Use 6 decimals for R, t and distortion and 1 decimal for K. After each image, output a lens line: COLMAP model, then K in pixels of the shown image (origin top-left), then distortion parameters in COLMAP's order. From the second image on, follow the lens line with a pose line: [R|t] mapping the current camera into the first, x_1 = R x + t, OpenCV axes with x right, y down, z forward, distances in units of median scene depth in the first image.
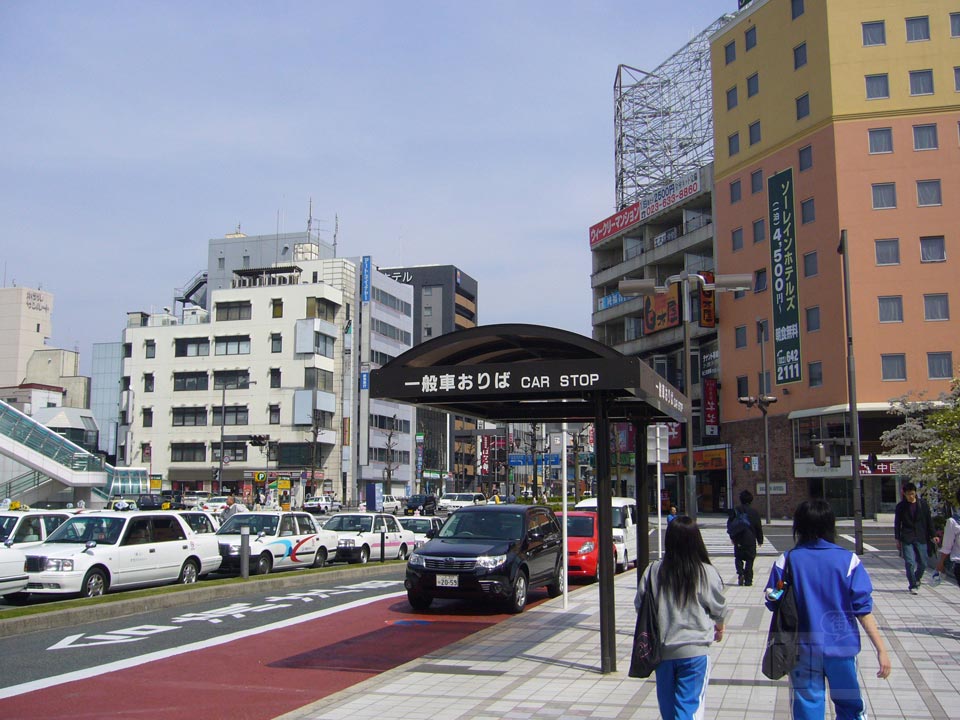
lens RADIAL K [[1013.3, 0, 482.1], [0, 1013.3, 371.1], [0, 0, 1]] dist [-0.055930, 0.000000]
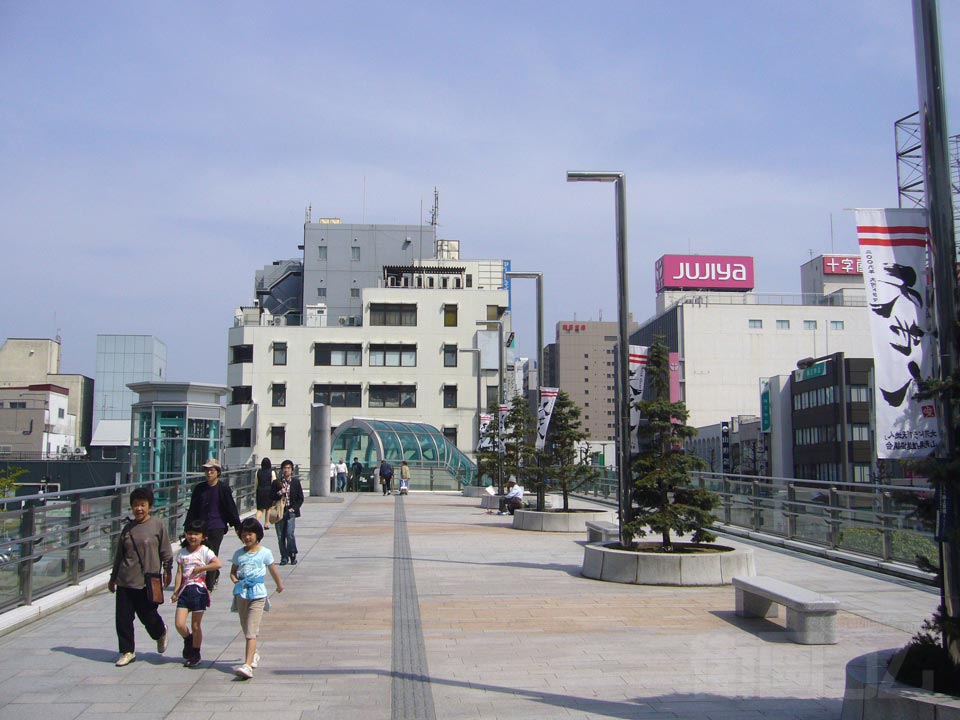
lens RADIAL K [[1013.3, 0, 439.5], [0, 1013.3, 377.0], [0, 0, 1]] dist [-0.055930, 0.000000]
pose [[0.947633, 0.036874, 0.317224, -0.482368], [-0.043871, 0.998925, 0.014941, -0.022050], [-0.316332, -0.028075, 0.948233, 0.177827]]
